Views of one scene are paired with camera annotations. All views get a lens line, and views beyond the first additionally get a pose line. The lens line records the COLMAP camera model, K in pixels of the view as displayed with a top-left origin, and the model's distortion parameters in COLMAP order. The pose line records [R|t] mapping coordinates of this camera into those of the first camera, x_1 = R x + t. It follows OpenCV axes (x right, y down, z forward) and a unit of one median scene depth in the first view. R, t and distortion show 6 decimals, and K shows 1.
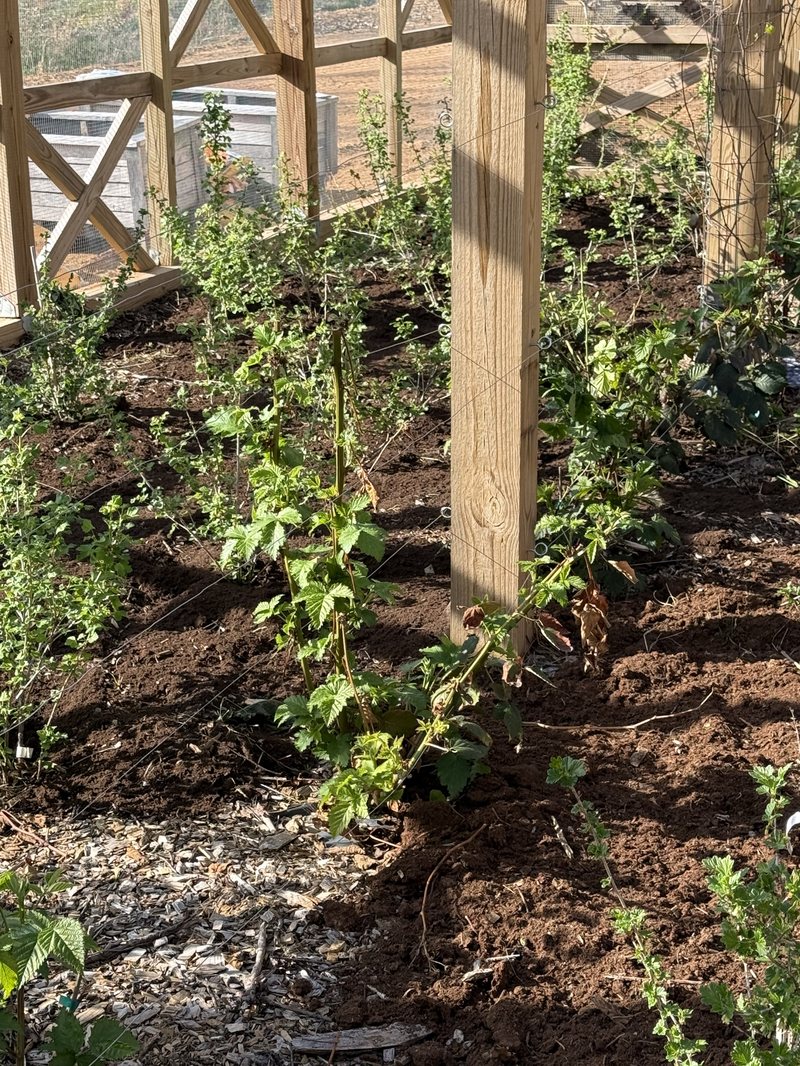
lens RADIAL K [[1804.9, 0, 399.3], [0, 1804.9, 494.2], [0, 0, 1]] dist [0.106609, -0.048894]
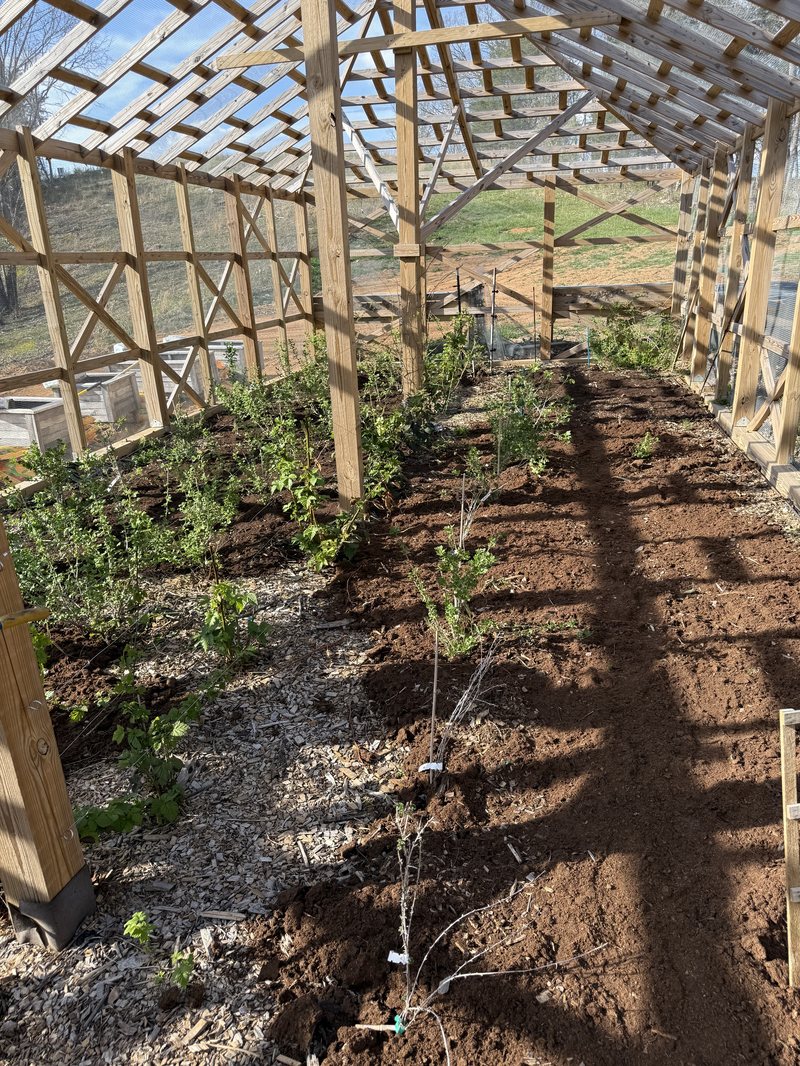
lens RADIAL K [[751.0, 0, 400.0], [0, 751.0, 533.0], [0, 0, 1]] dist [0.034519, -0.047219]
pose [[0.980101, -0.091751, 0.176020, -0.109858], [0.083693, 0.995098, 0.052686, 0.053480], [-0.179991, -0.036906, 0.982976, -0.324365]]
